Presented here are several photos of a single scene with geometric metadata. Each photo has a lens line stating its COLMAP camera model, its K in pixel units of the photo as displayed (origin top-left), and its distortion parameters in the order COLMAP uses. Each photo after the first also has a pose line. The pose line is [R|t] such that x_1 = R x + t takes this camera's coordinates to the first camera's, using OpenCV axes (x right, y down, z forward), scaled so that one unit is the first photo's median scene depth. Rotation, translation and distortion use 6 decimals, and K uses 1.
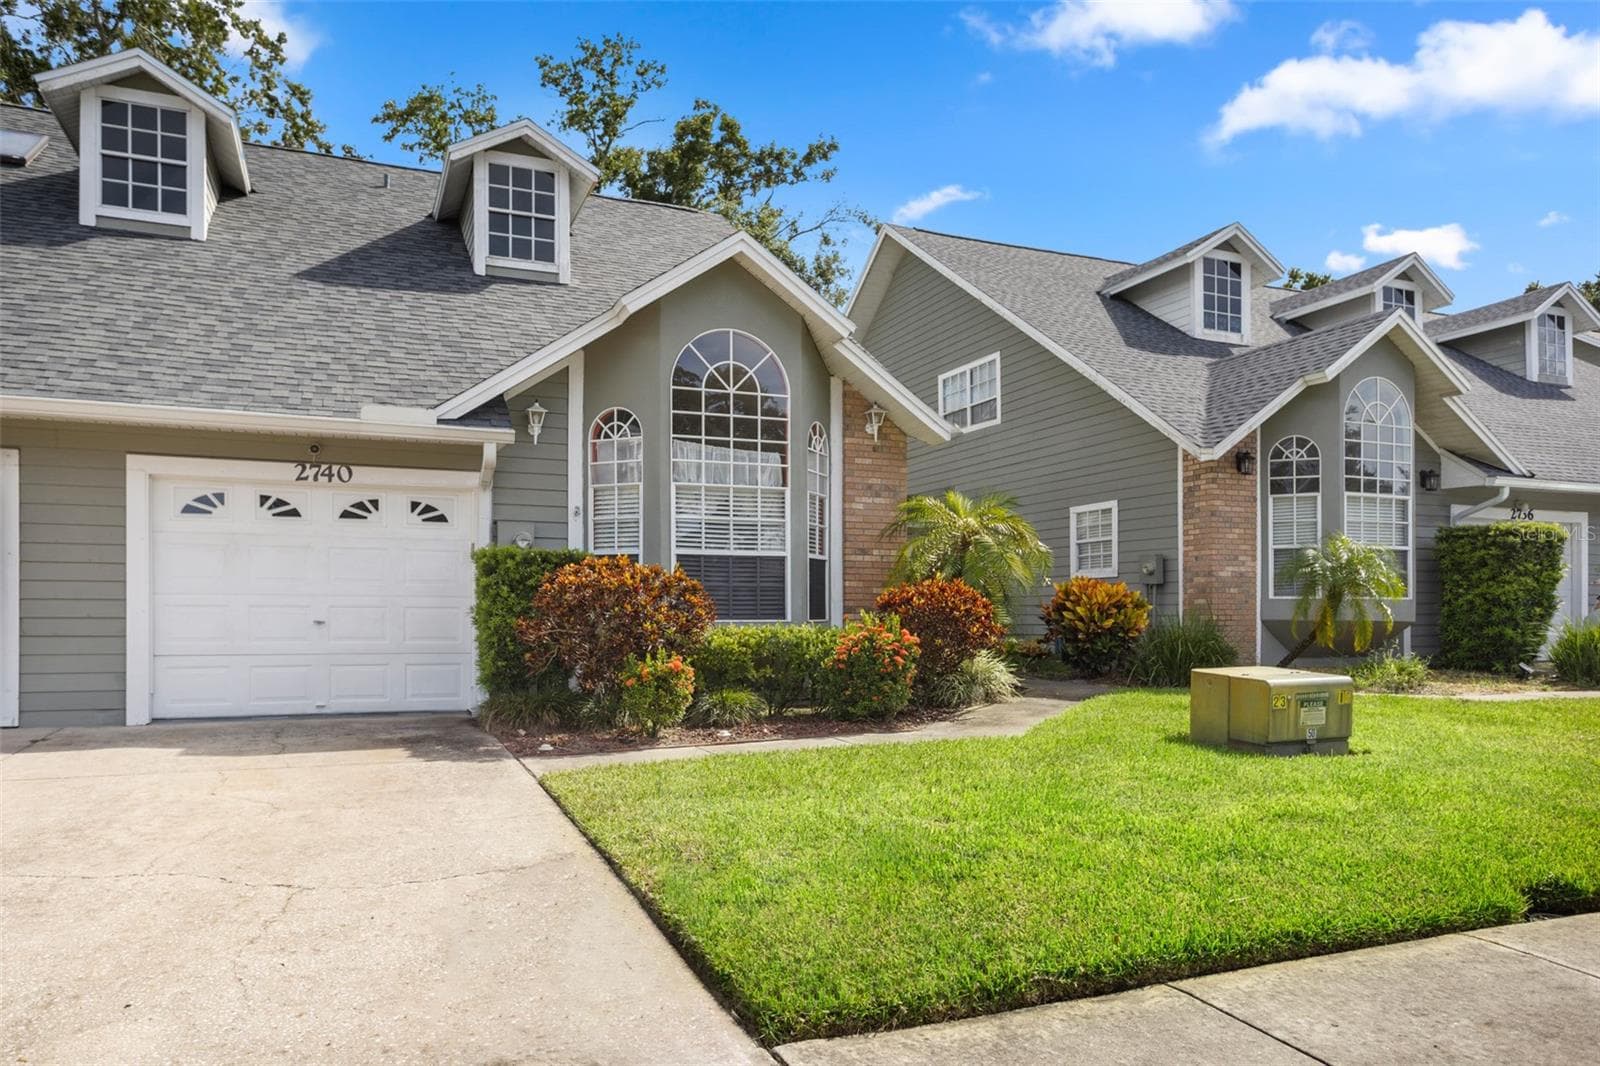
lens RADIAL K [[1051.4, 0, 798.8], [0, 1051.4, 617.5], [0, 0, 1]] dist [-0.005063, 0.013485]
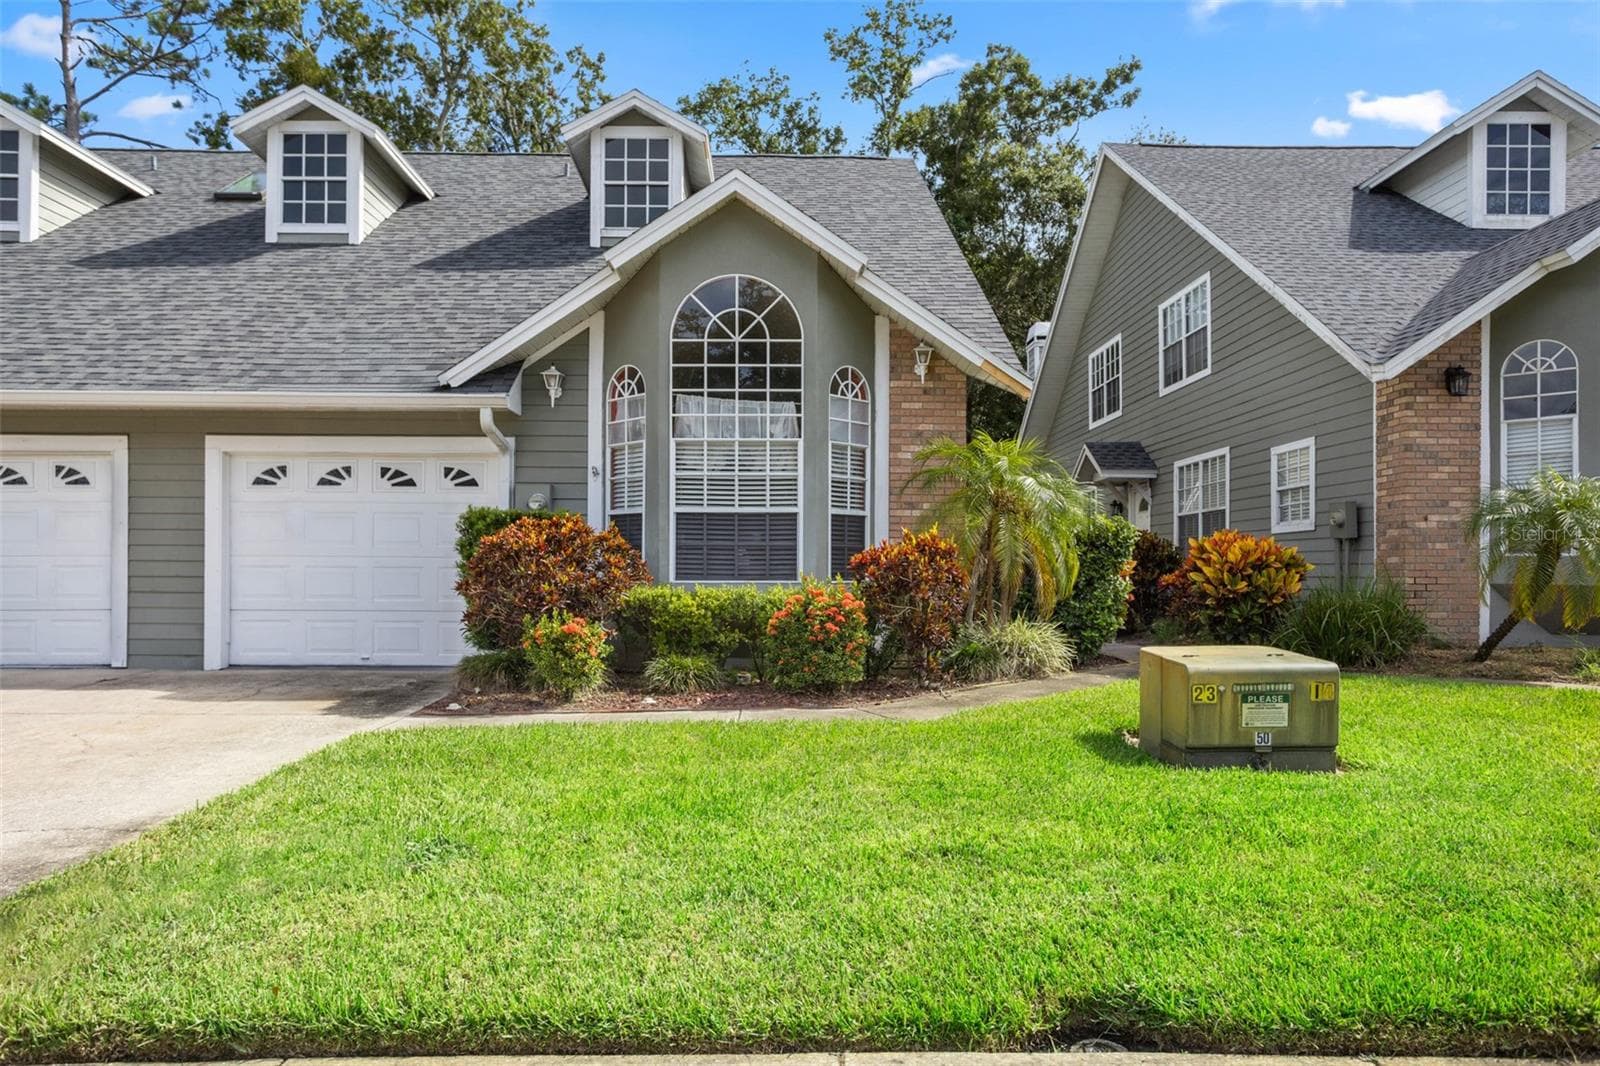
lens RADIAL K [[1041.6, 0, 799.1], [0, 1041.6, 576.6], [0, 0, 1]] dist [-0.008035, 0.015668]
pose [[0.932436, 0.003200, -0.361322, 0.312726], [-0.003343, 0.999994, 0.000230, -0.001761], [0.361321, 0.000994, 0.932441, 0.137860]]
